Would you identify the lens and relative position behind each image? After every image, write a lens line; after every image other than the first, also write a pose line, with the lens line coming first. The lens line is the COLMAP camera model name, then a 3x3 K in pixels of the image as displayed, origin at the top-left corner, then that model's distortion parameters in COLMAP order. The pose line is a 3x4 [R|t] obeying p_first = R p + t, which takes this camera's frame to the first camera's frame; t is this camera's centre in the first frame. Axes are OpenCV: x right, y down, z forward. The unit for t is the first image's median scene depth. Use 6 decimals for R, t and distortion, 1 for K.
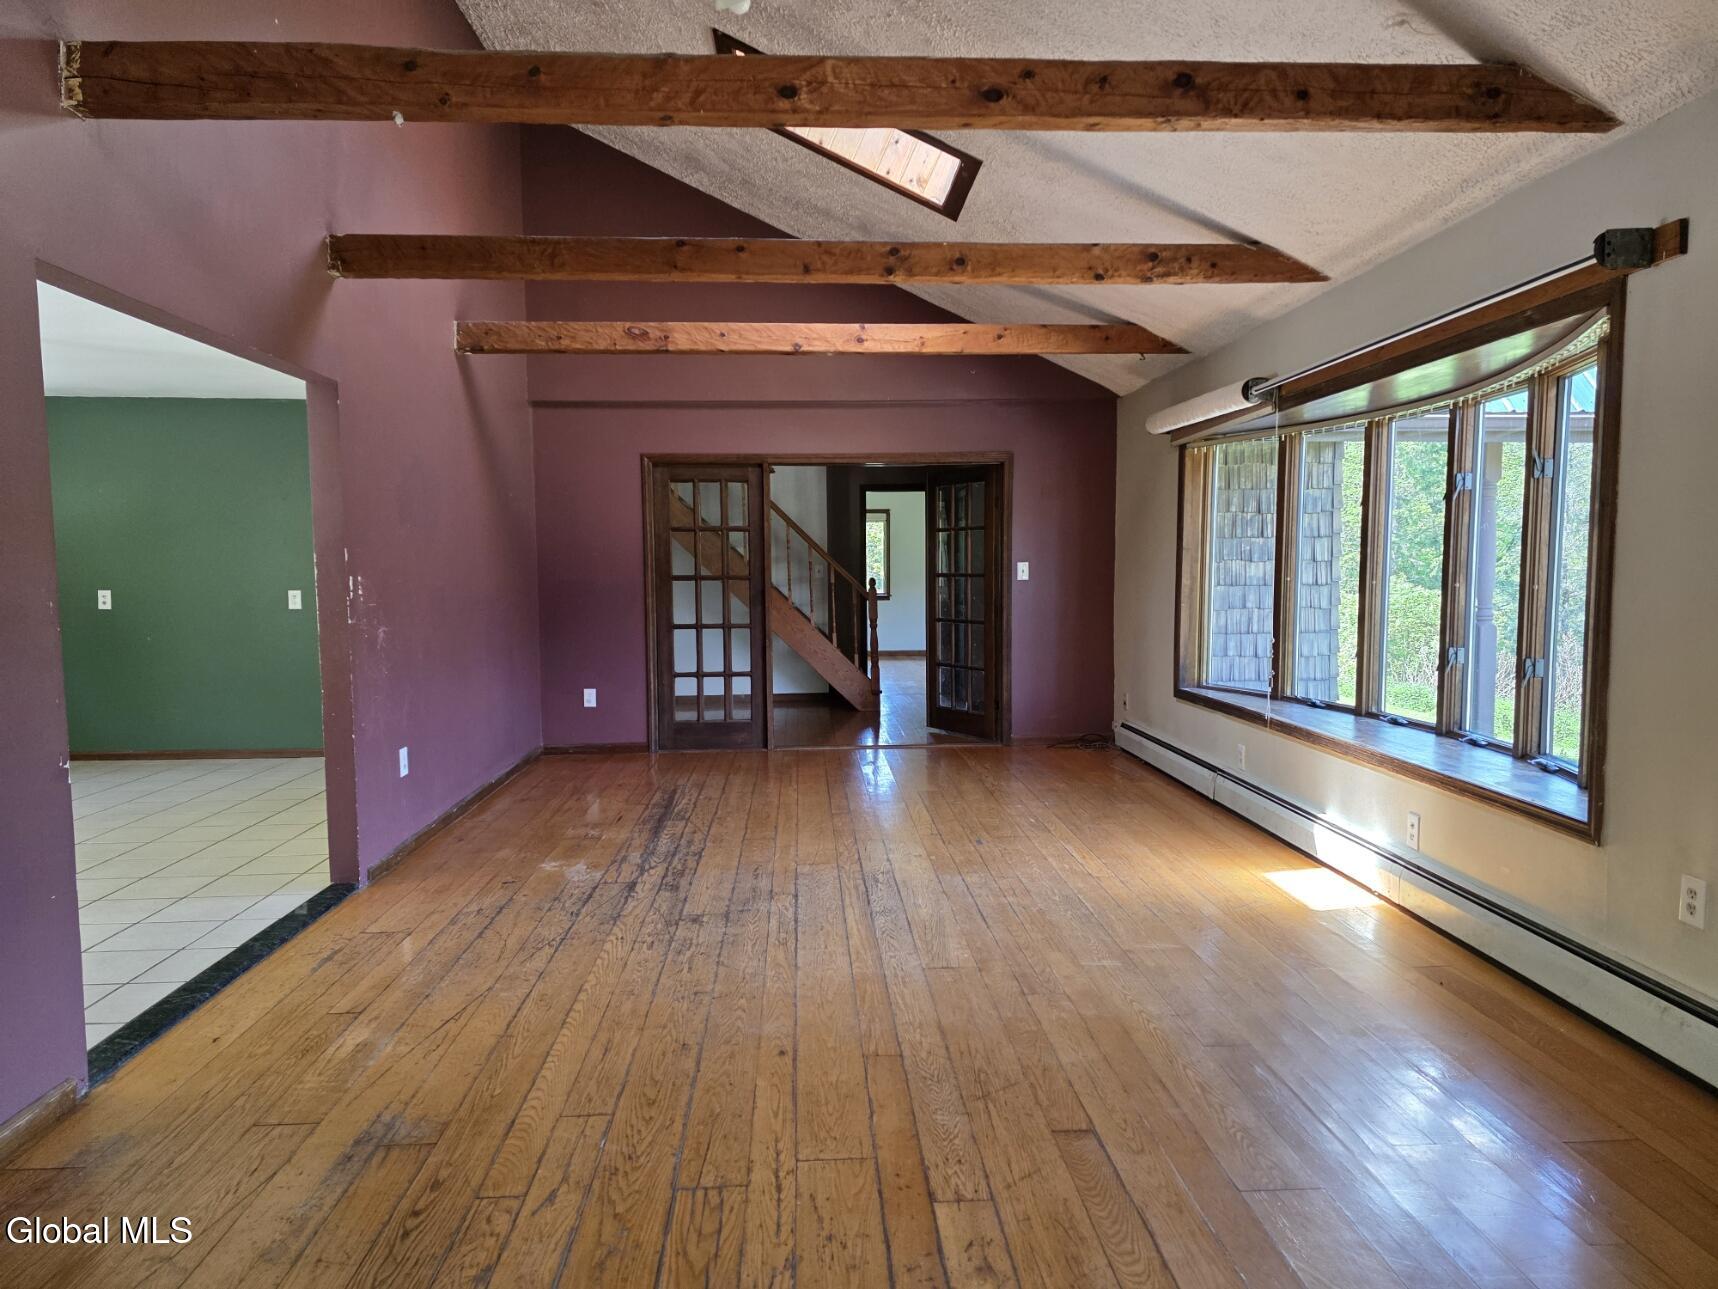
lens RADIAL K [[1024.6, 0, 859.0], [0, 1024.6, 644.5], [0, 0, 1]] dist [0.034661, -0.000150]
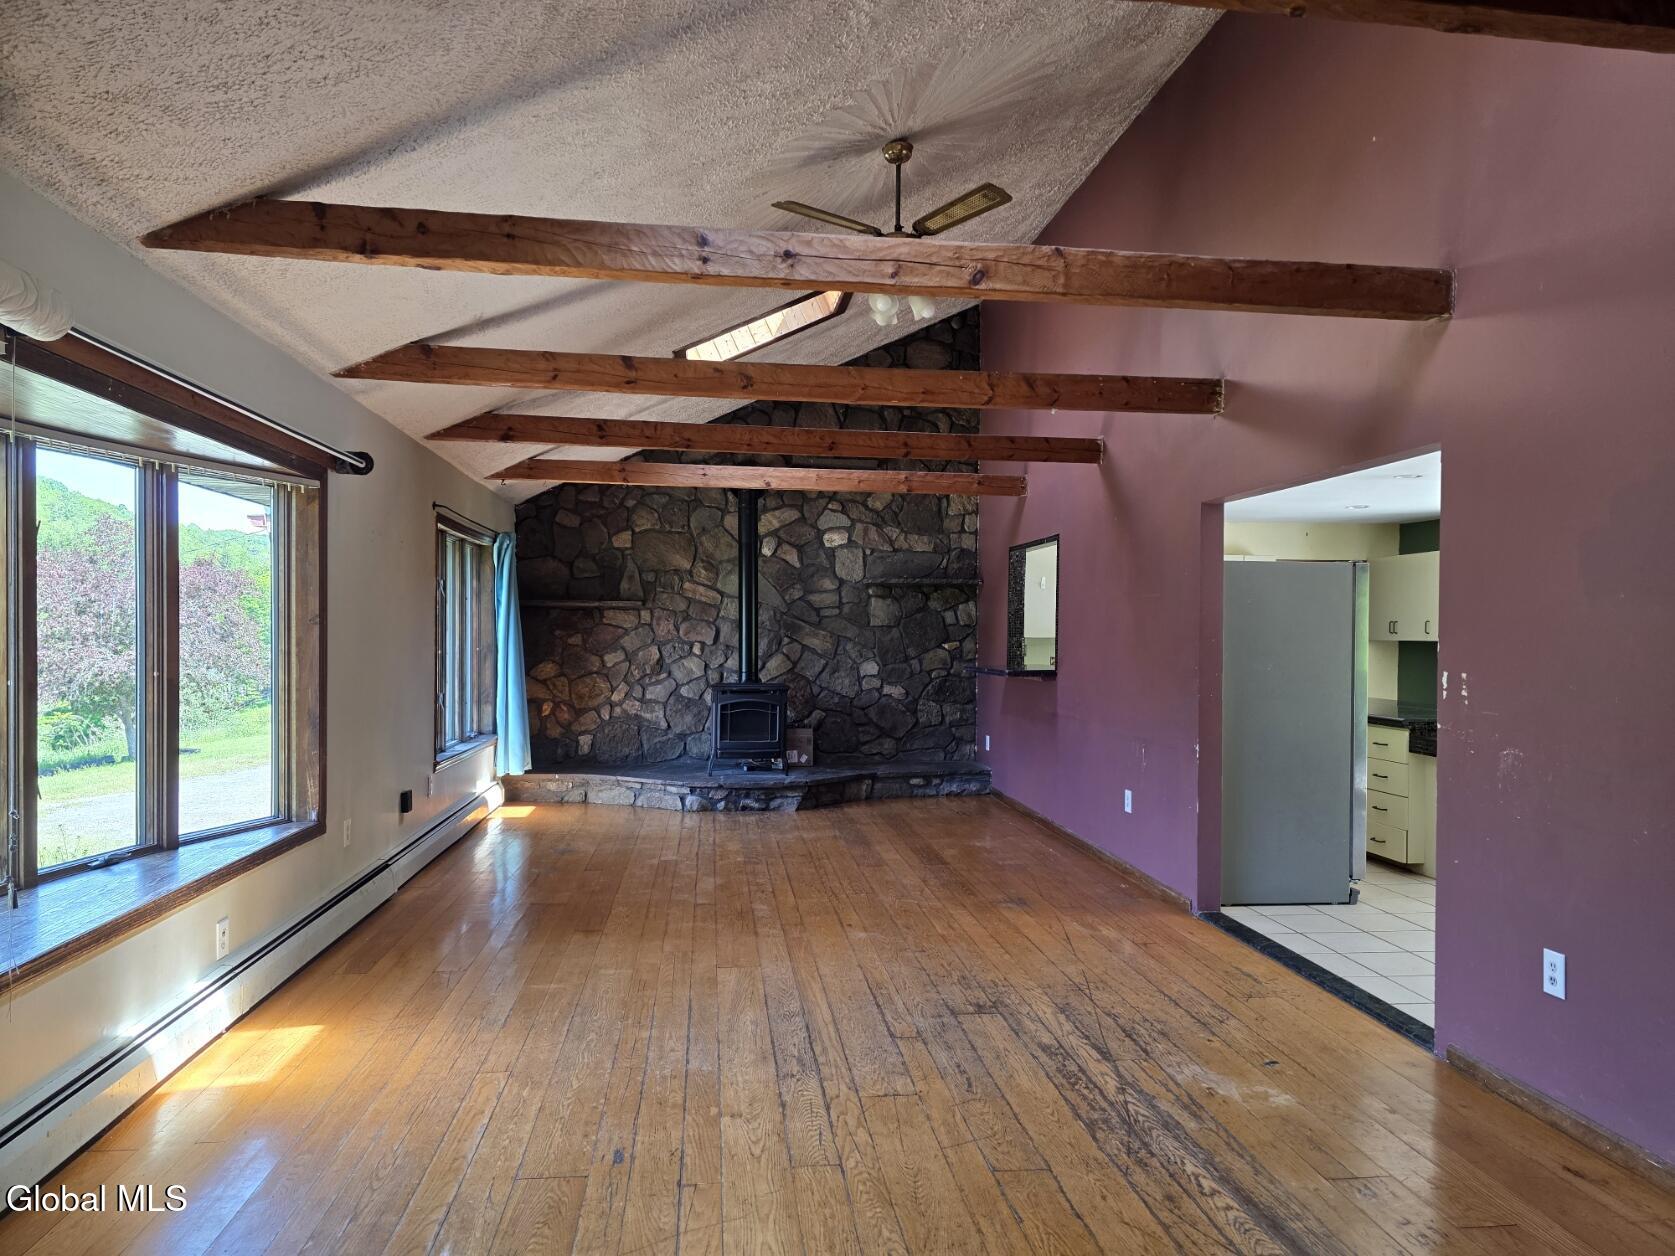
lens RADIAL K [[1024.3, 0, 837.5], [0, 1024.3, 628.0], [0, 0, 1]] dist [-0.000143, -0.000104]
pose [[-0.997778, -0.003362, -0.066548, 0.044880], [-0.008241, 0.997284, 0.073183, -0.166841], [0.066121, 0.073569, -0.995096, 1.896982]]
